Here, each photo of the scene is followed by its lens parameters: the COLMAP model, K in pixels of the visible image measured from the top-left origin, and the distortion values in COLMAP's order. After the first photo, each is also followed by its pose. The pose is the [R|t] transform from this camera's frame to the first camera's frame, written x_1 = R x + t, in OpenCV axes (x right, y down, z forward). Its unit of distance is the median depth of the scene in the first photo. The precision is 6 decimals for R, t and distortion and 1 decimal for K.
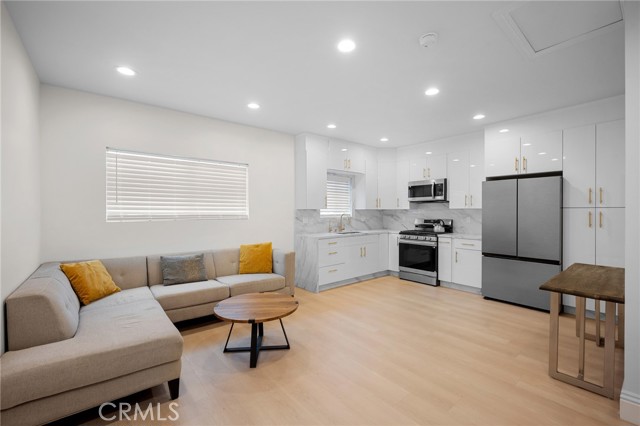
lens RADIAL K [[273.4, 0, 320.3], [0, 273.4, 212.3], [0, 0, 1]] dist [-0.002867, -0.000358]
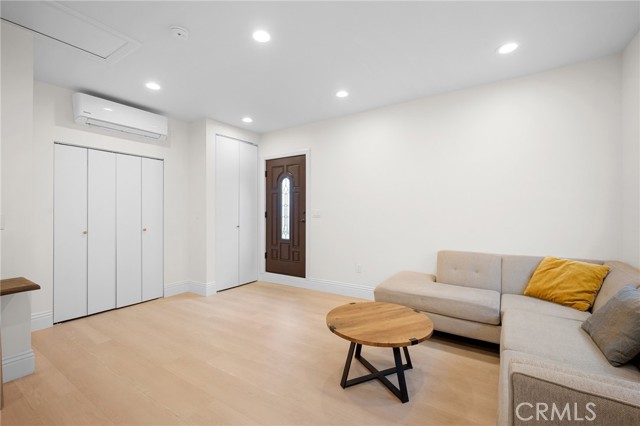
lens RADIAL K [[273.4, 0, 320.3], [0, 273.4, 212.3], [0, 0, 1]] dist [-0.002867, -0.000358]
pose [[-0.953893, 0.003682, -0.300126, 0.082655], [0.004551, 0.999987, -0.002198, 0.015921], [0.300114, -0.003462, -0.953897, 0.868119]]
